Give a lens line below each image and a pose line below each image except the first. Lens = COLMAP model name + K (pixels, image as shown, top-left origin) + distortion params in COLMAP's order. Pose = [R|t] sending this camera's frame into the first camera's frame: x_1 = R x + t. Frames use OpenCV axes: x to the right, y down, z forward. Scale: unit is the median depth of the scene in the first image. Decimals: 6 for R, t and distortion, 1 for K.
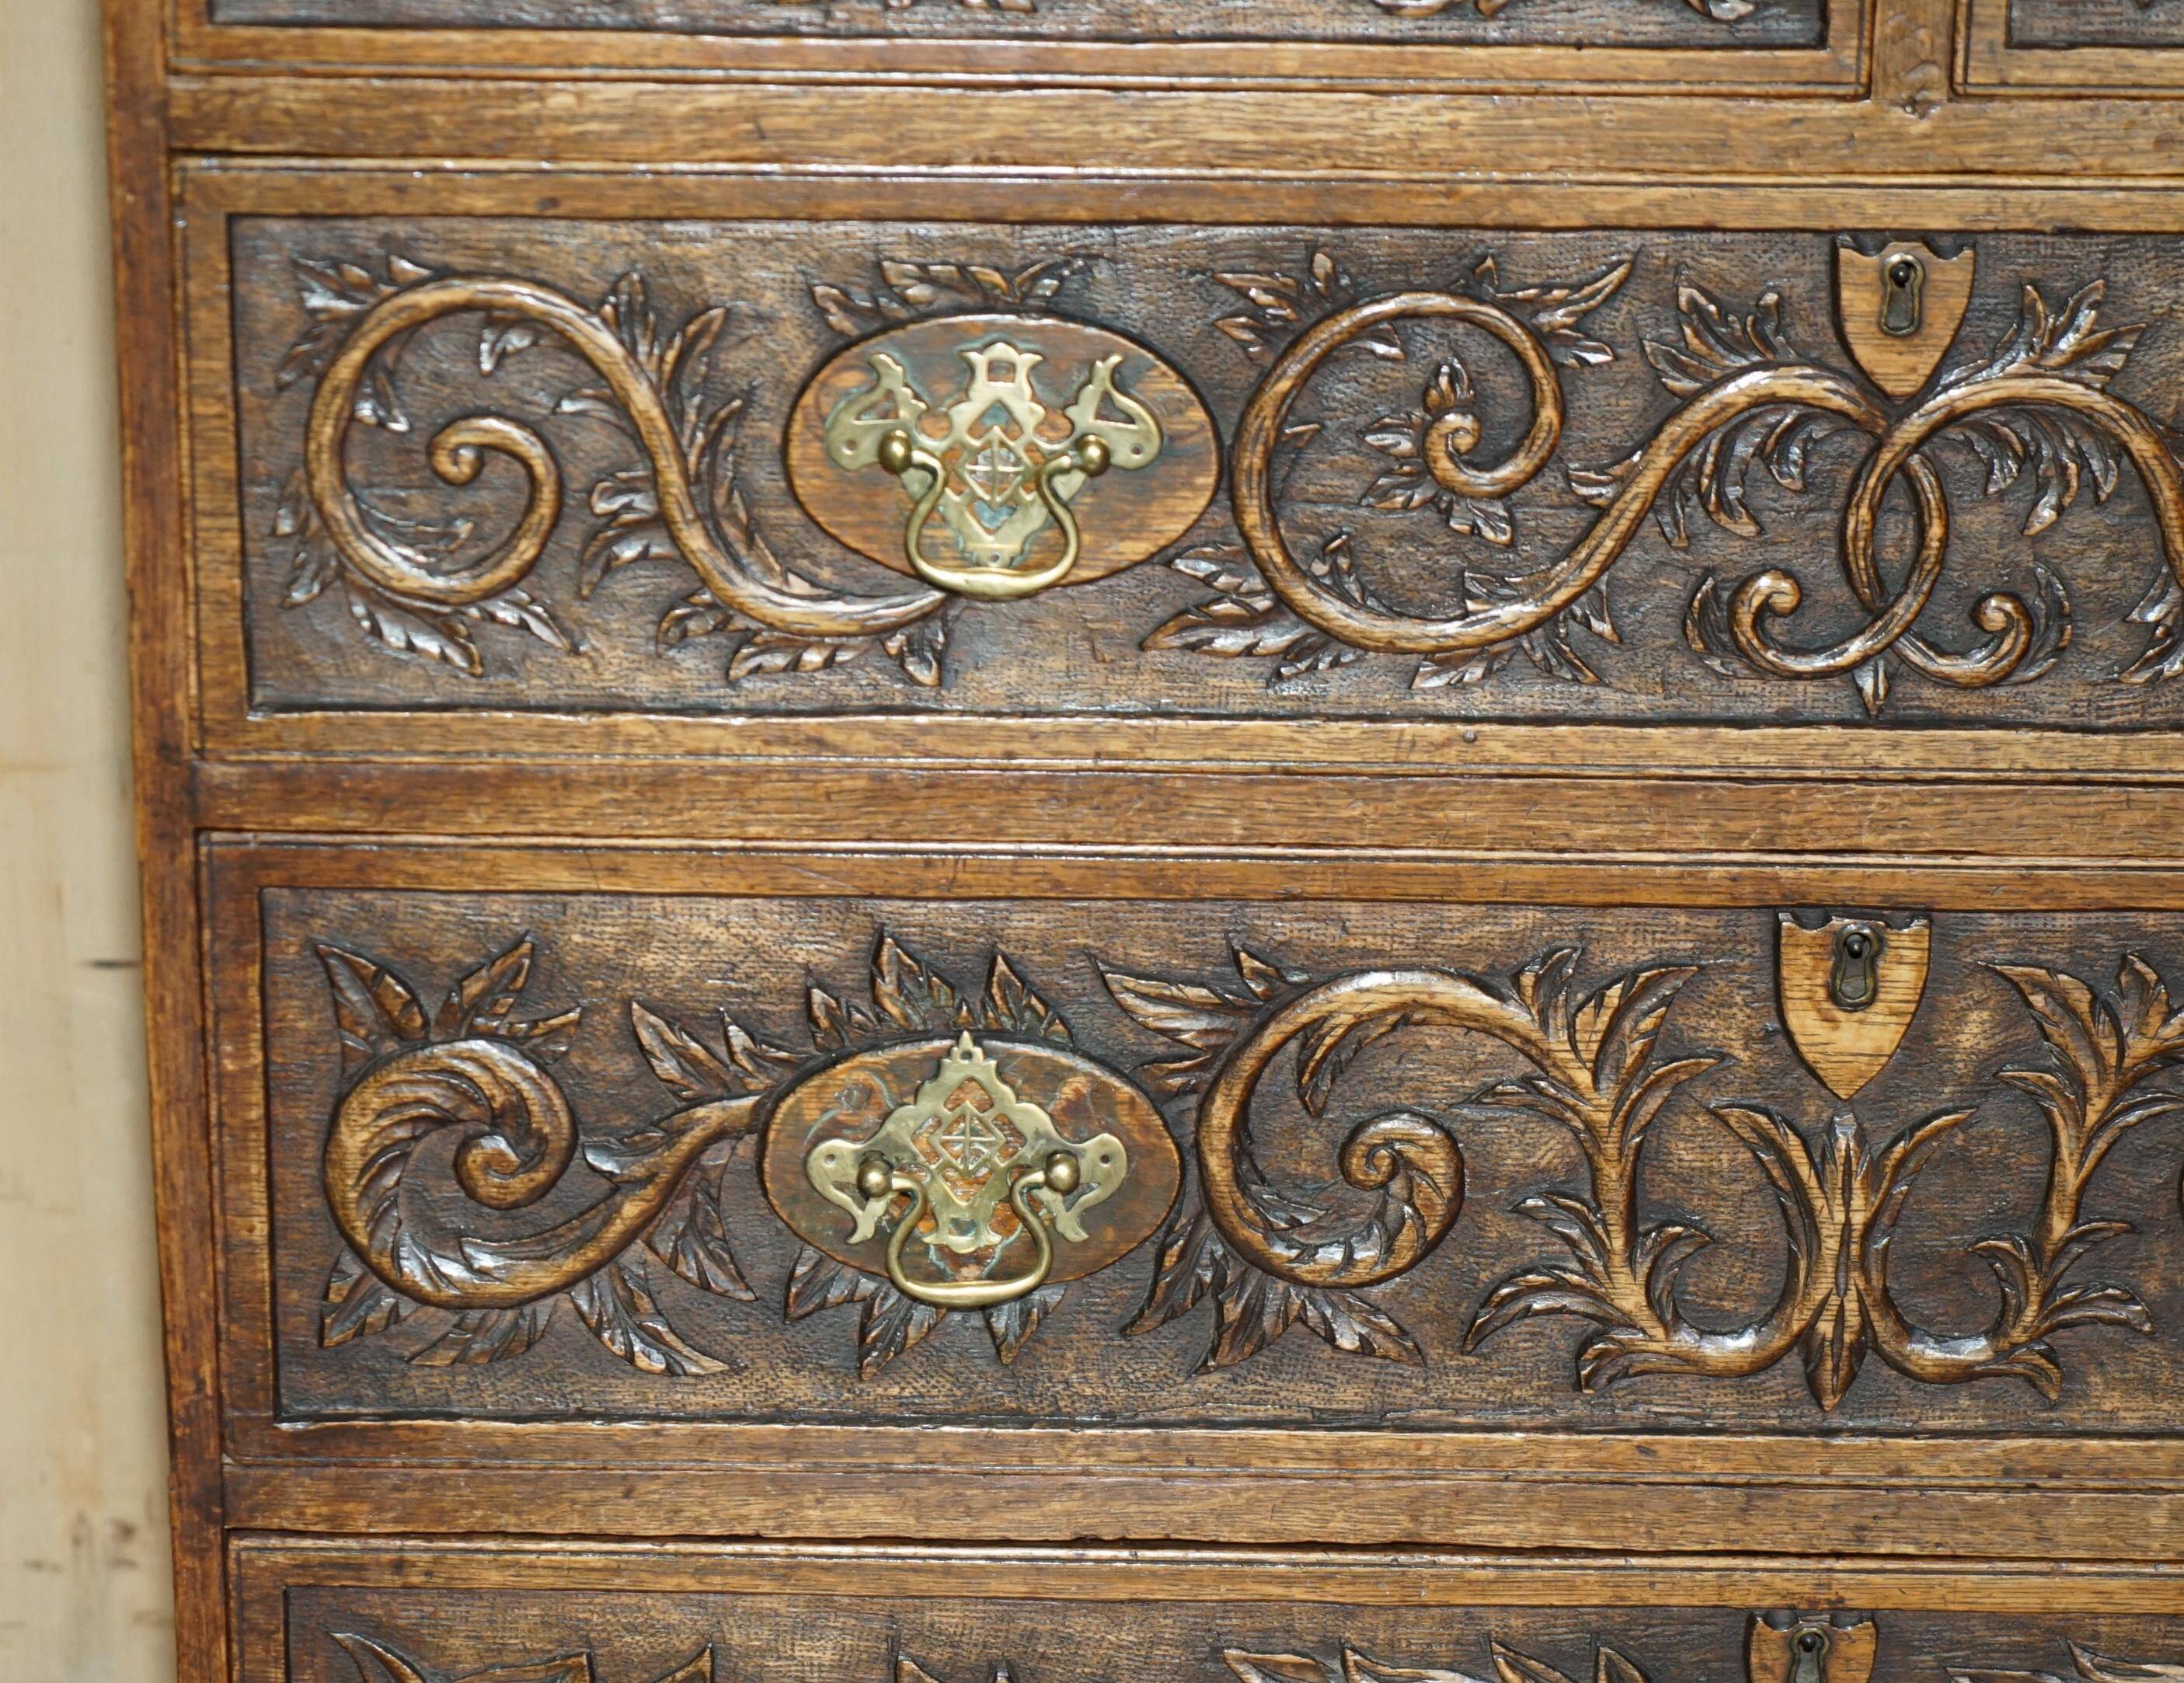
lens RADIAL K [[5823.4, 0, 1046.7], [0, 5823.4, 841.6], [0, 0, 1]] dist [-0.040400, 0.142844]
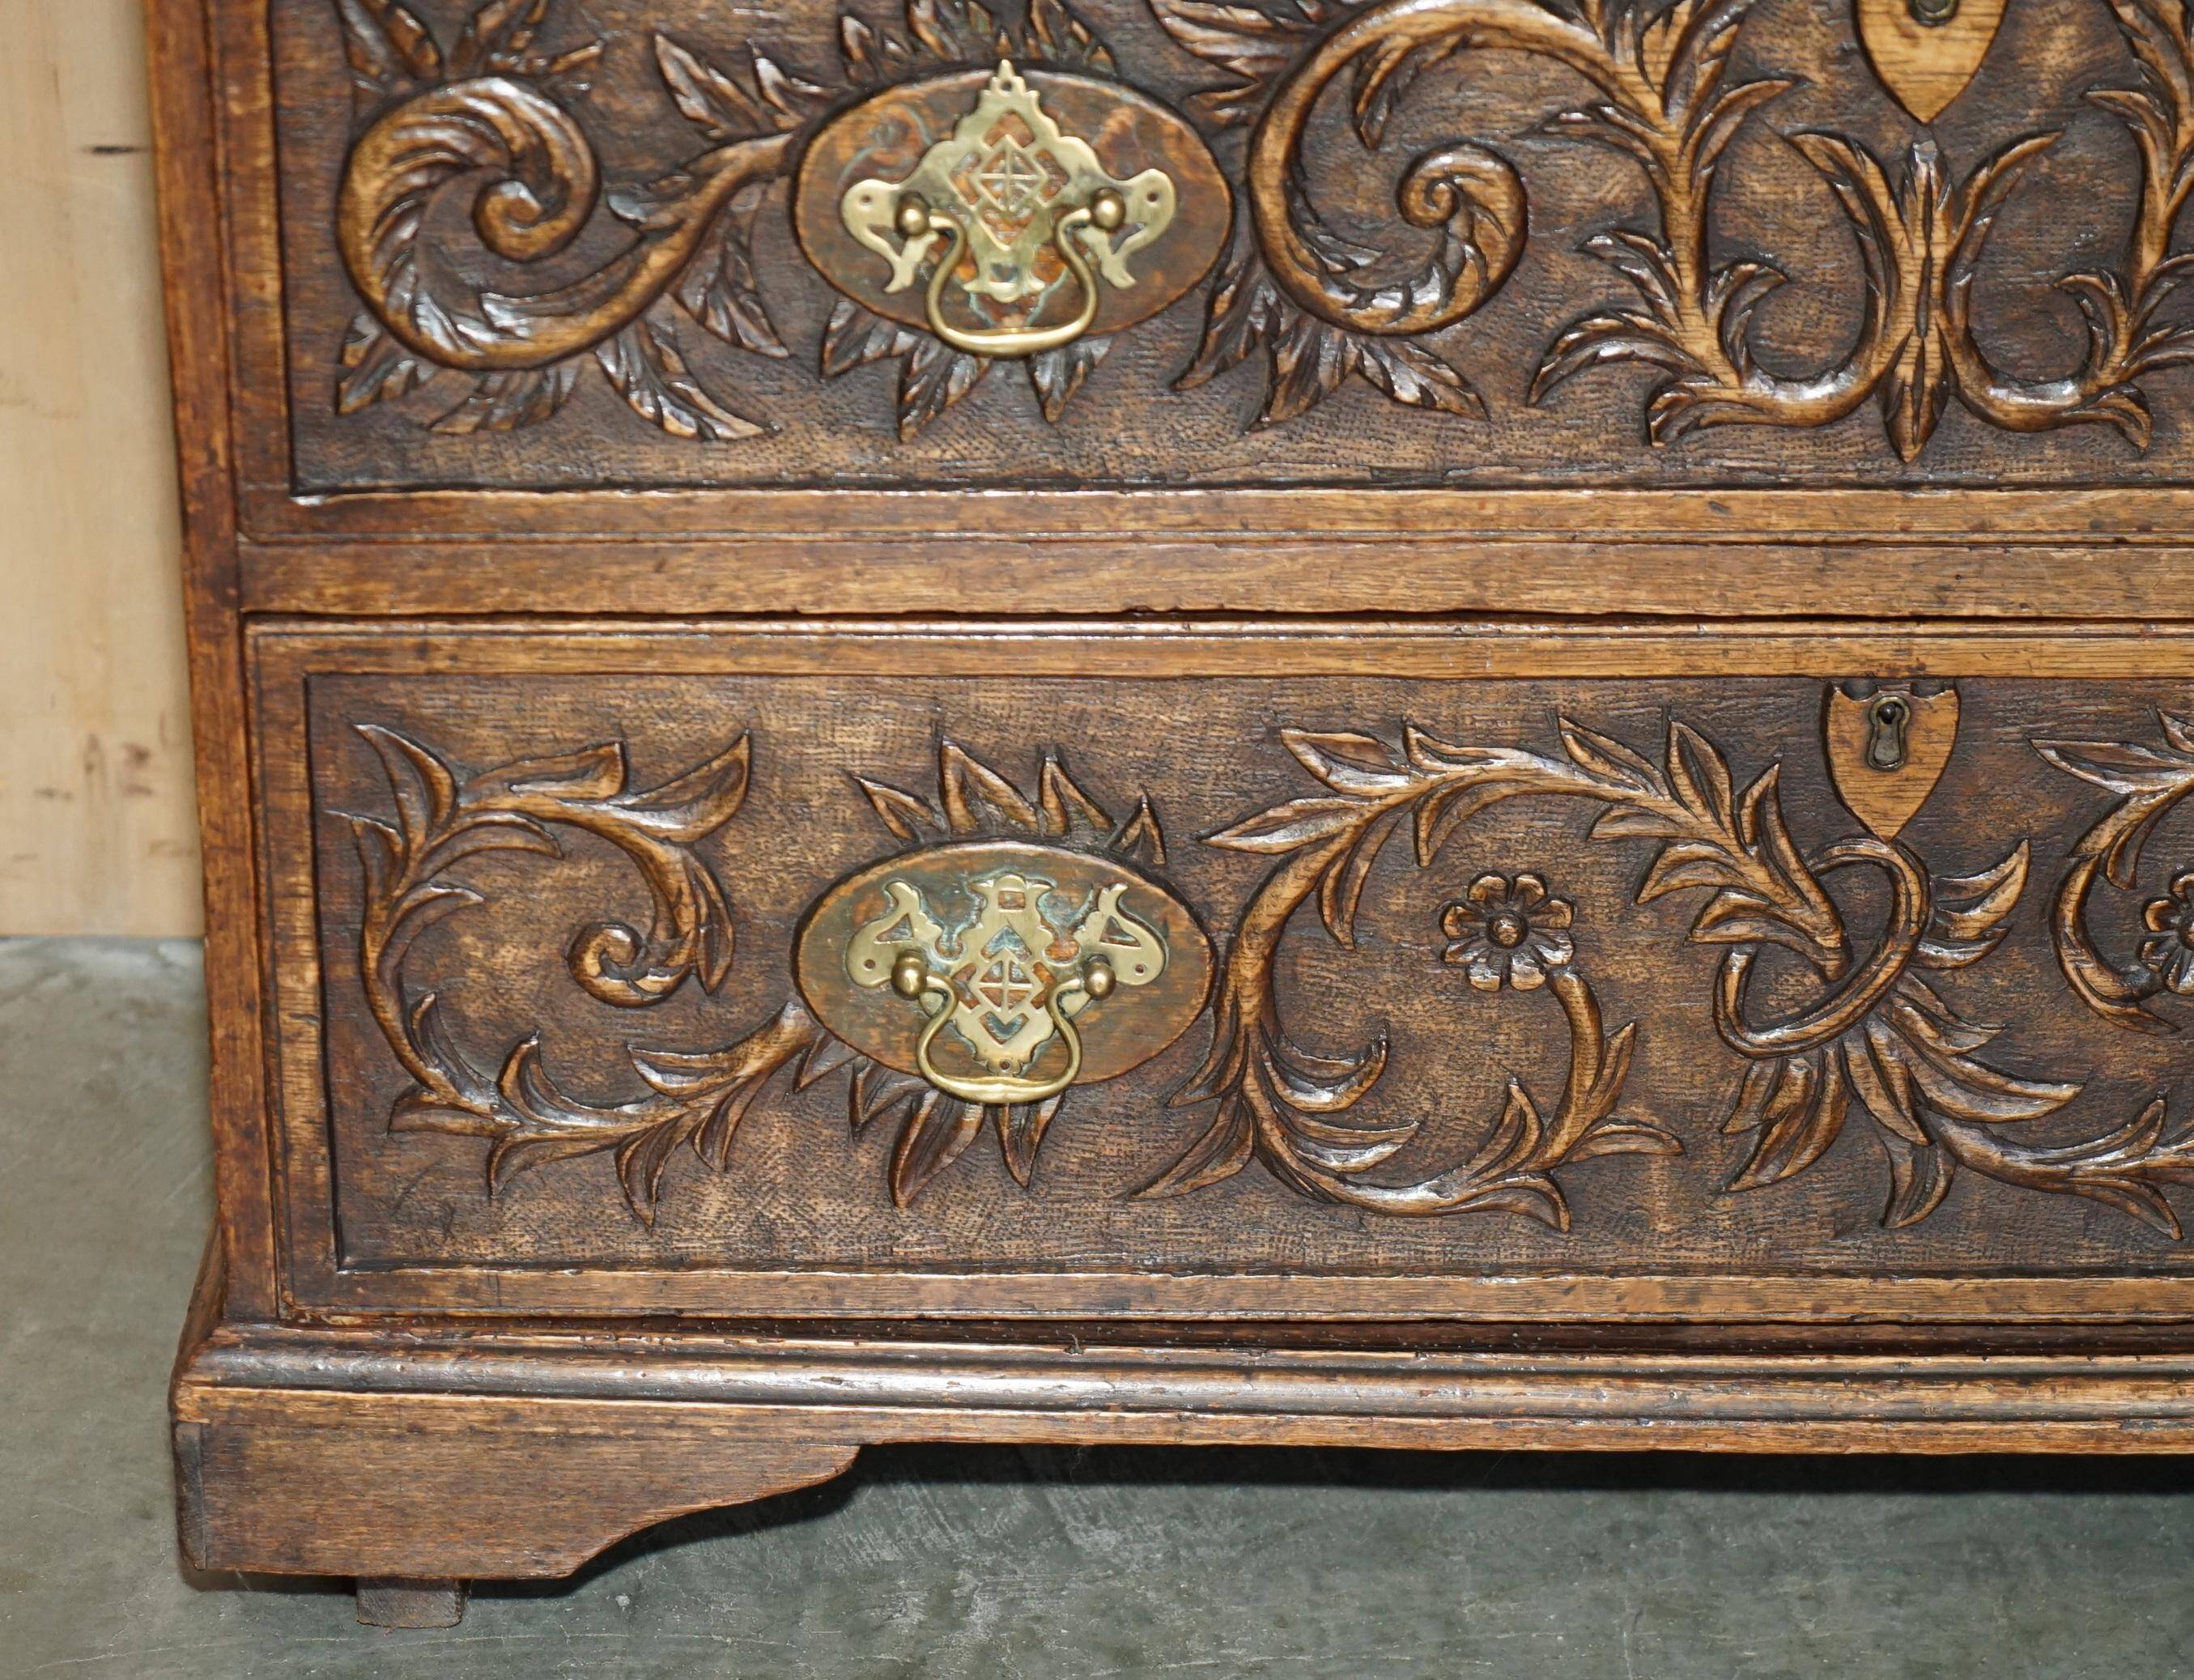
lens RADIAL K [[5850.0, 0, 1051.5], [0, 5850.0, 840.1], [0, 0, 1]] dist [-0.040400, 0.142844]
pose [[0.999917, -0.012774, -0.001581, -0.006468], [0.012845, 0.998180, 0.058922, 0.104042], [0.000826, -0.058938, 0.998261, 0.034455]]
